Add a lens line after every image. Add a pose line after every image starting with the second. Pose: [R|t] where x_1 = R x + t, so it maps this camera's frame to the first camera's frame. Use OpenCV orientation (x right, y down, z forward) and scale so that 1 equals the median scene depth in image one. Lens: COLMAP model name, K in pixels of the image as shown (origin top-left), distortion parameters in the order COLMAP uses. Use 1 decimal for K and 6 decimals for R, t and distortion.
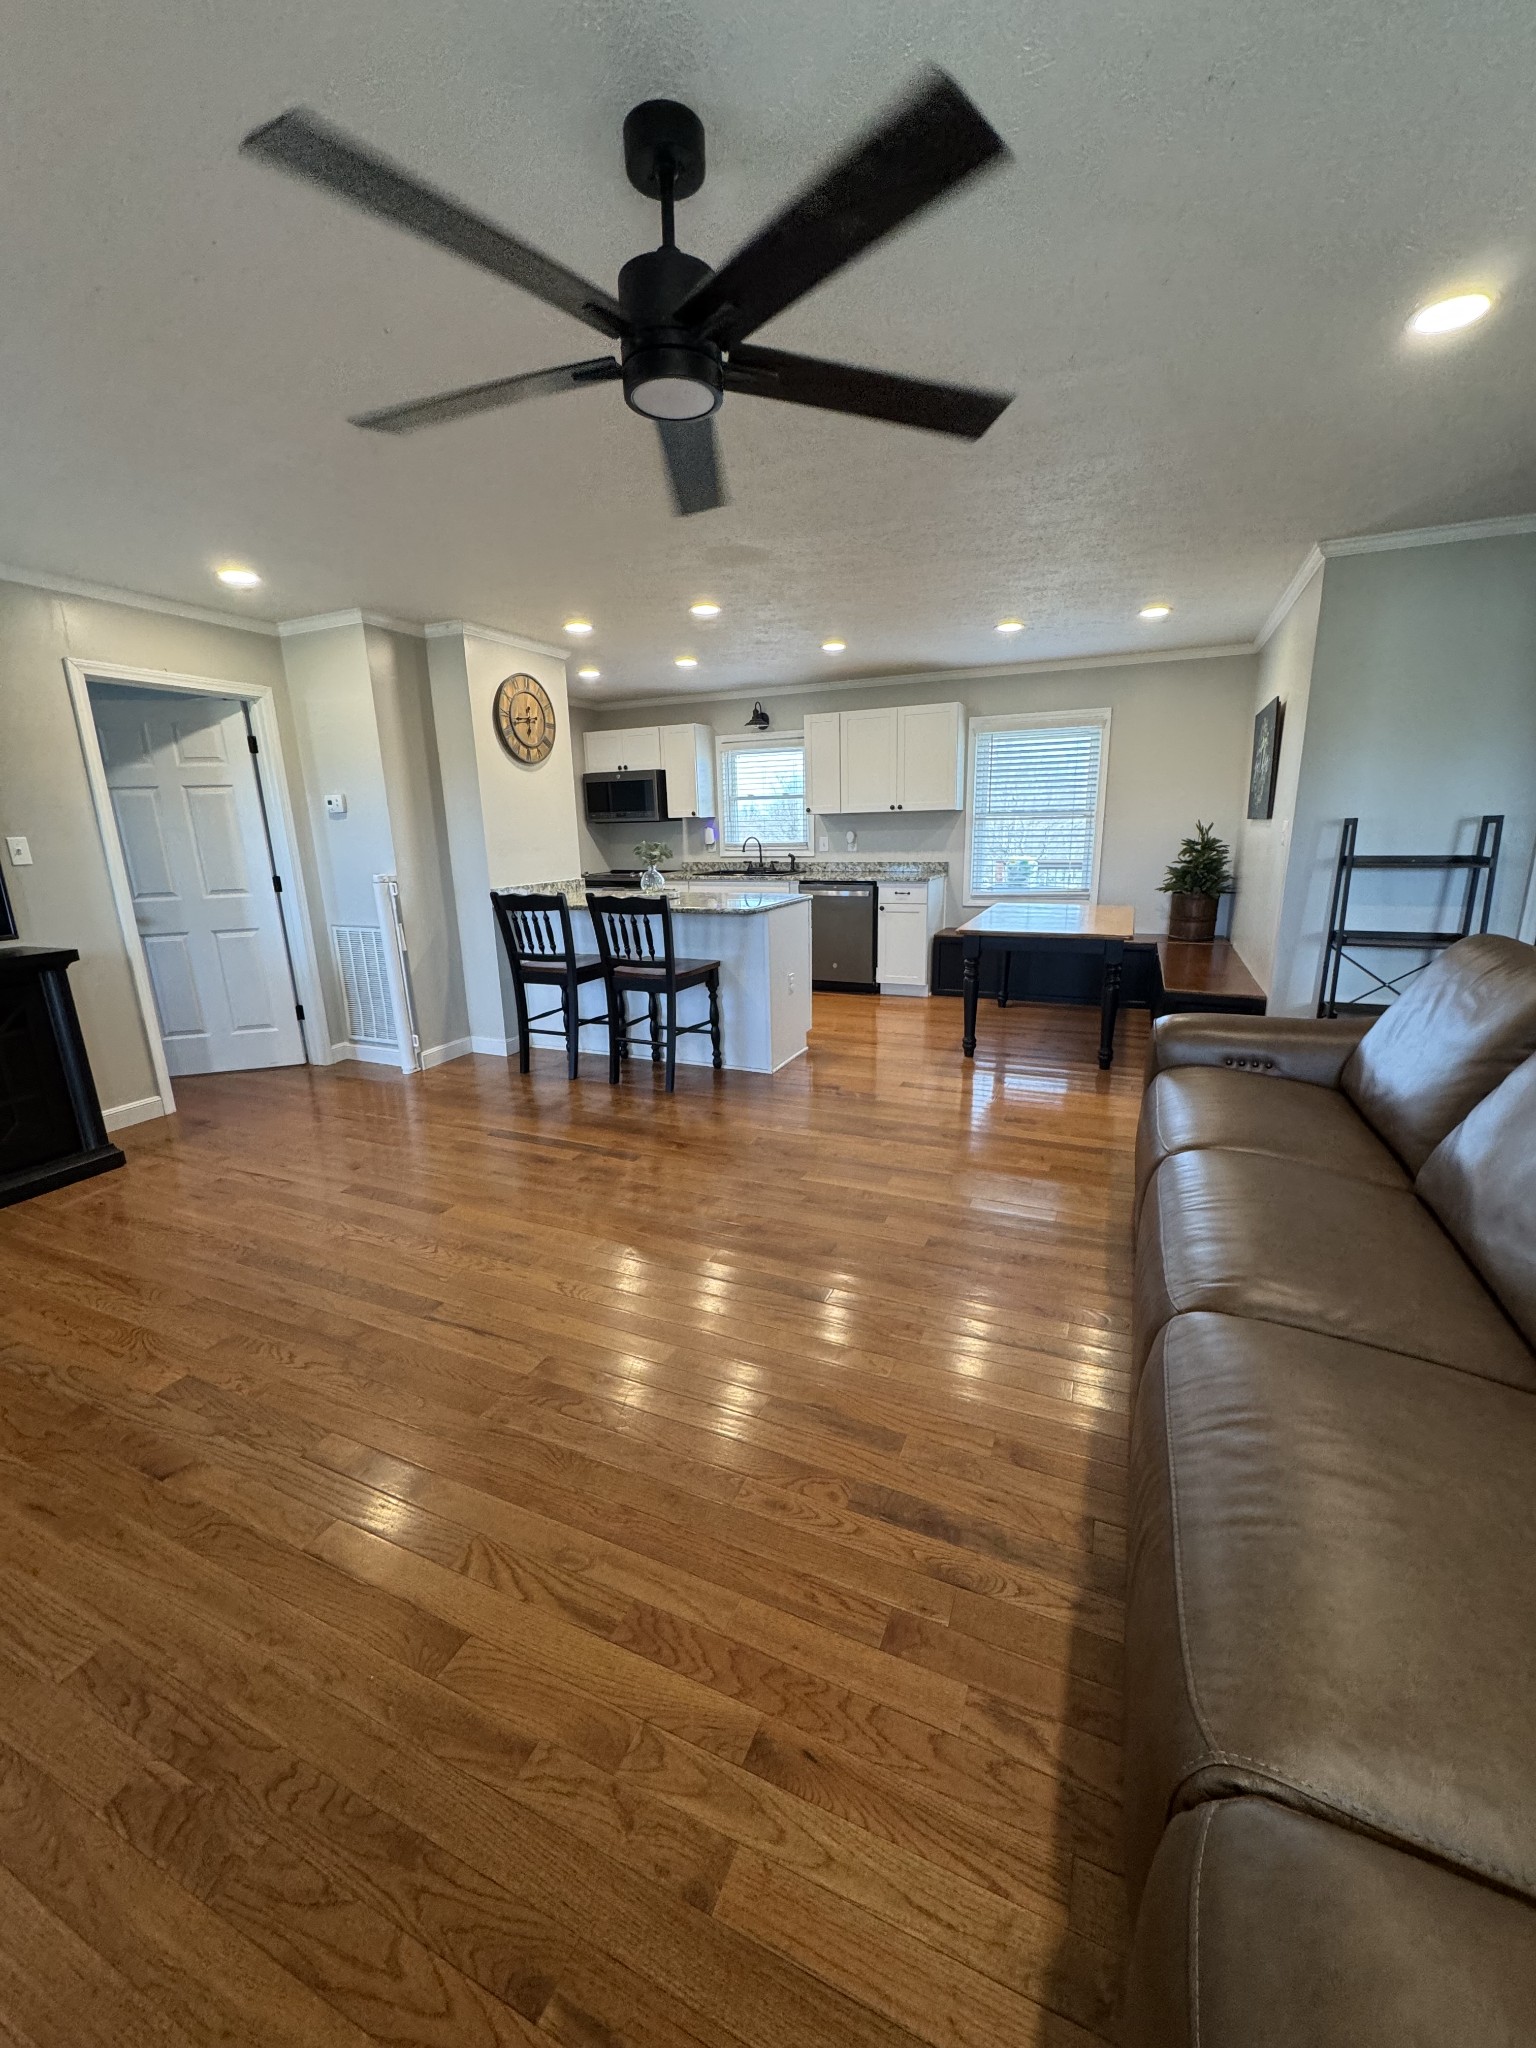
lens RADIAL K [[811.3, 0, 766.5], [0, 811.3, 1024.8], [0, 0, 1]] dist [-0.002740, 0.000401]
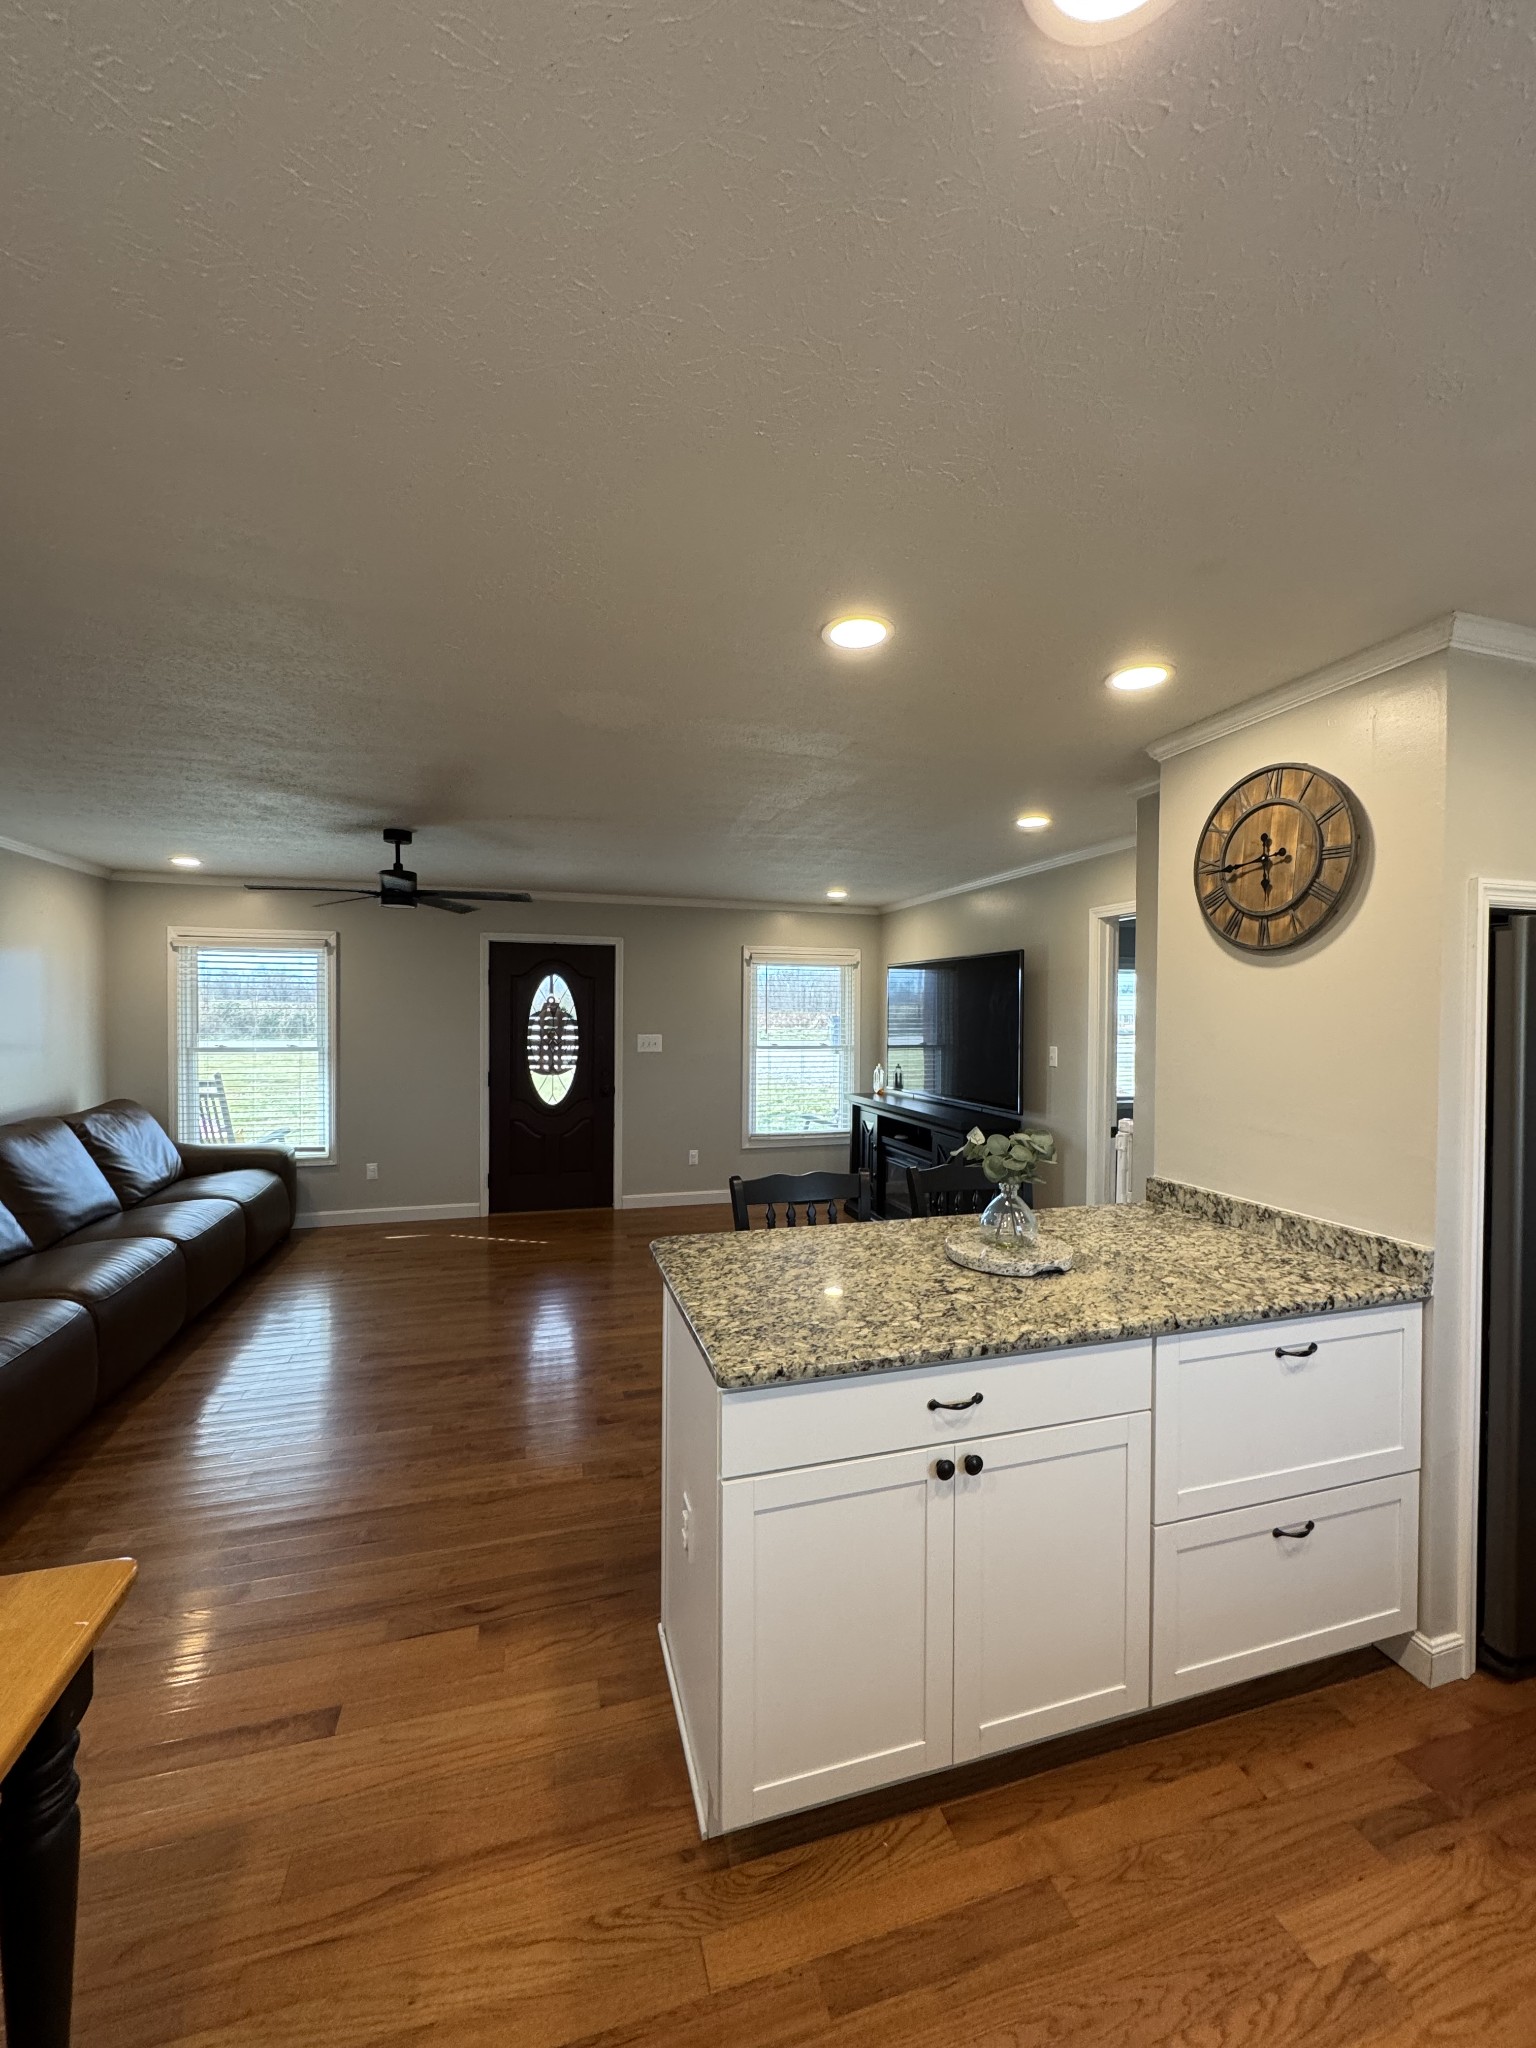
lens RADIAL K [[811.3, 0, 770.2], [0, 811.3, 1024.7], [0, 0, 1]] dist [-0.002740, 0.000401]
pose [[-0.757775, 0.026138, -0.651992, 0.176413], [-0.148219, 0.966183, 0.211001, -0.264664], [0.635459, 0.256529, -0.728275, 0.916843]]
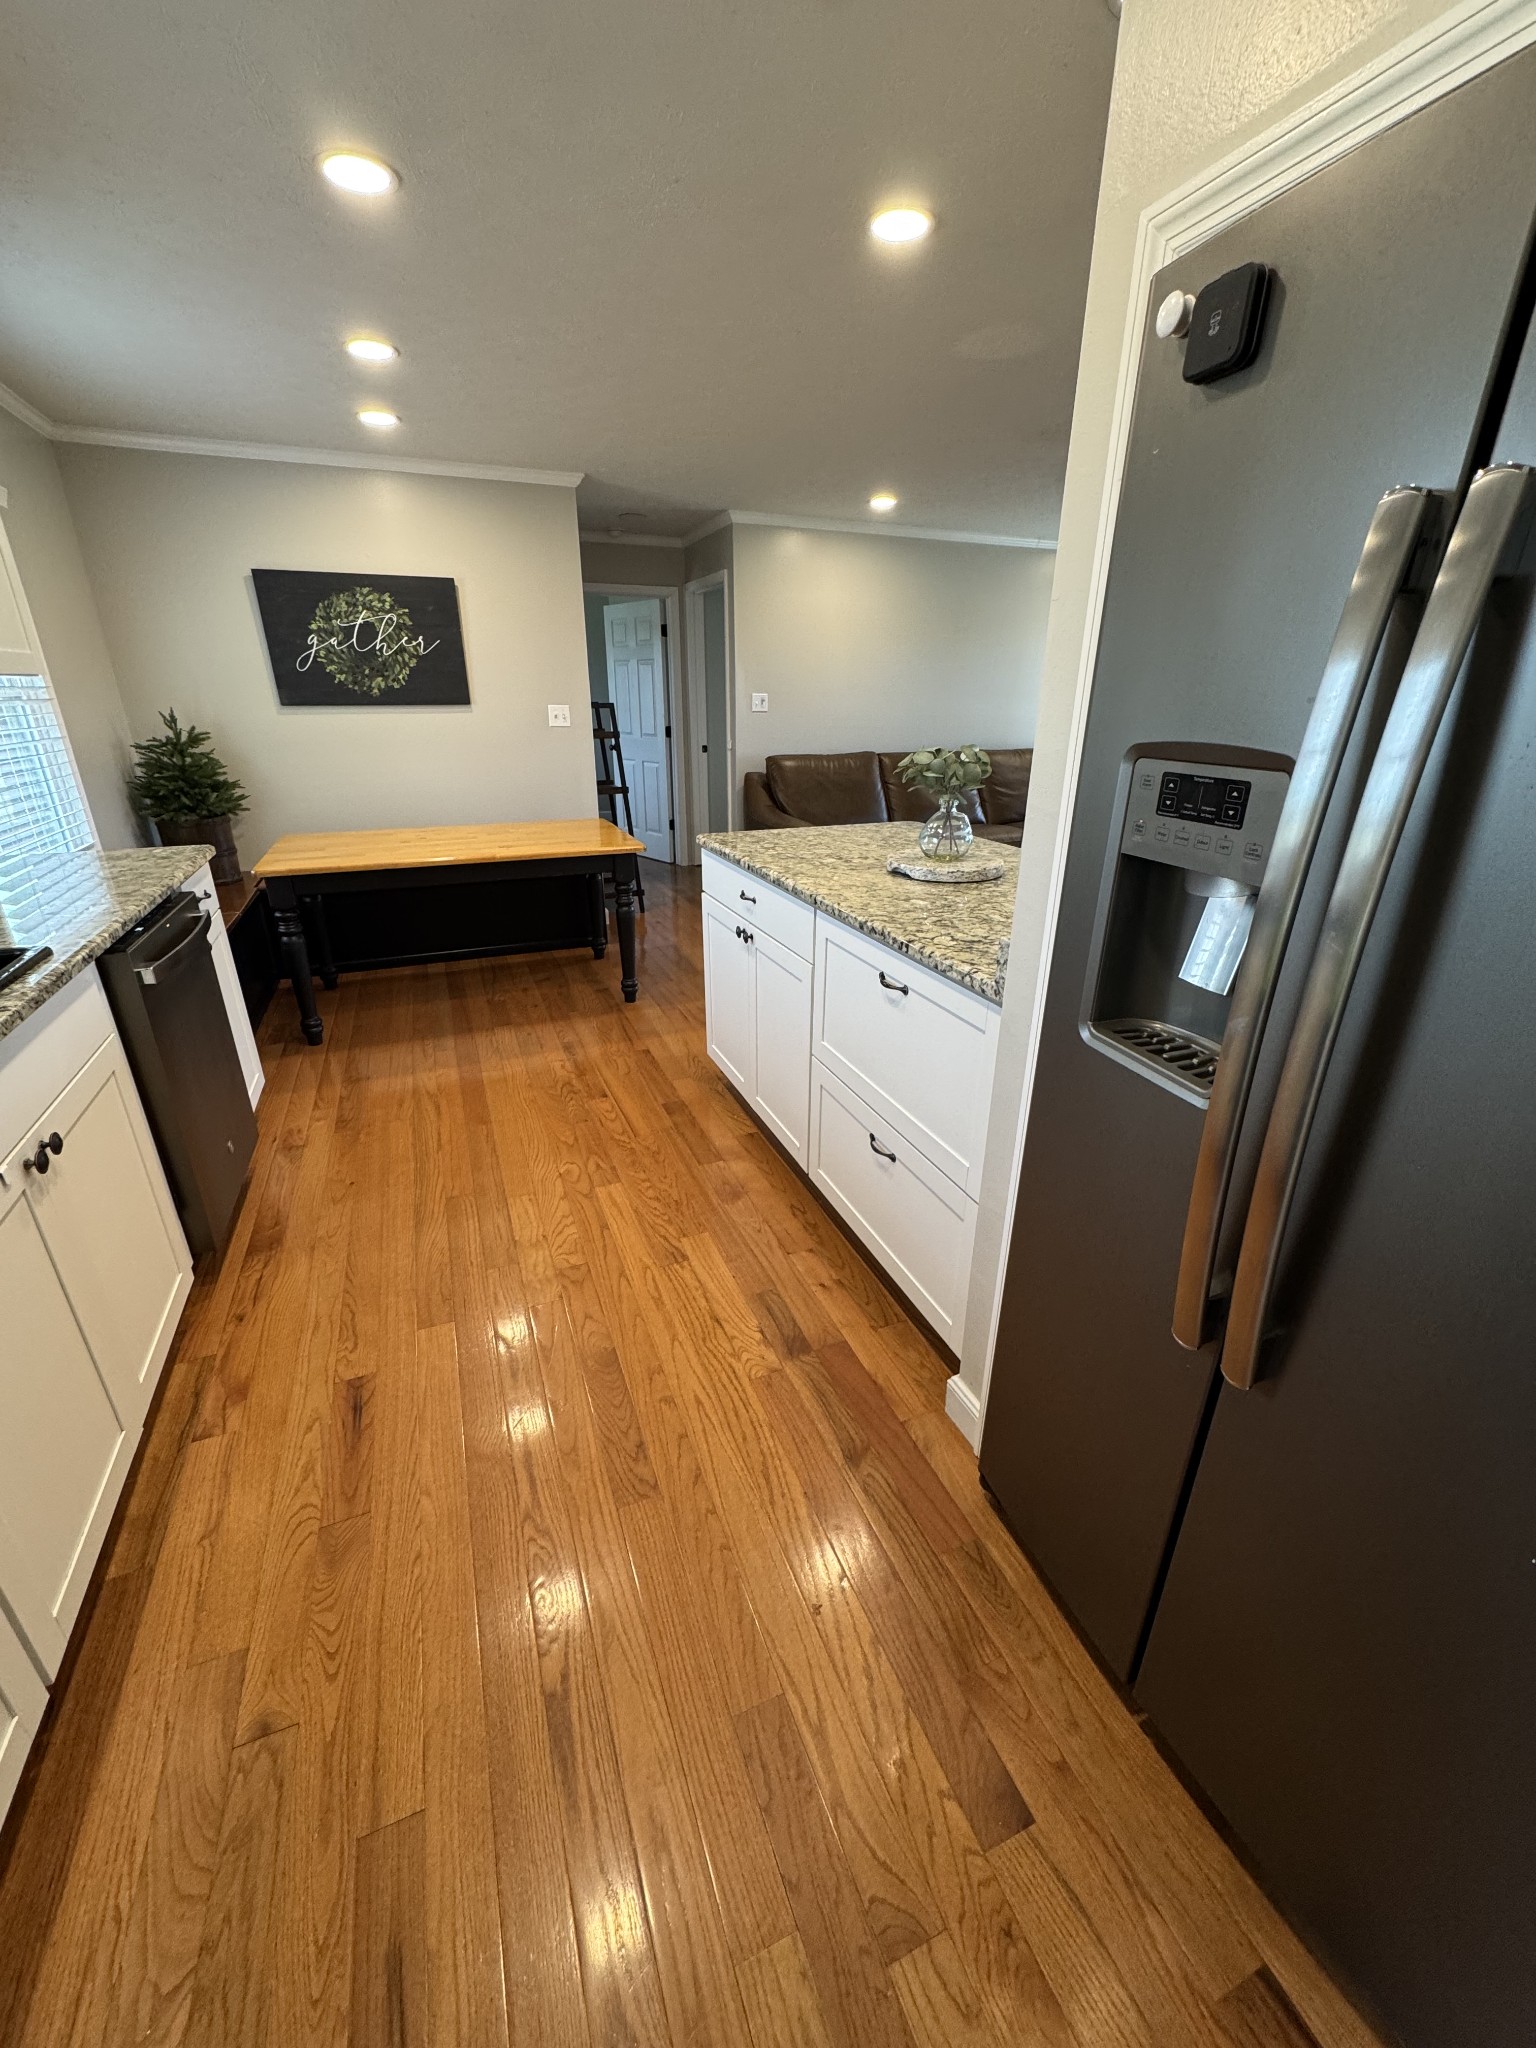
lens RADIAL K [[811.3, 0, 771.2], [0, 811.3, 1025.3], [0, 0, 1]] dist [-0.002740, 0.000401]
pose [[-0.727078, -0.243452, 0.641941, -0.294110], [0.177136, 0.836842, 0.517995, -0.258241], [-0.663310, 0.490334, -0.565325, 1.044588]]
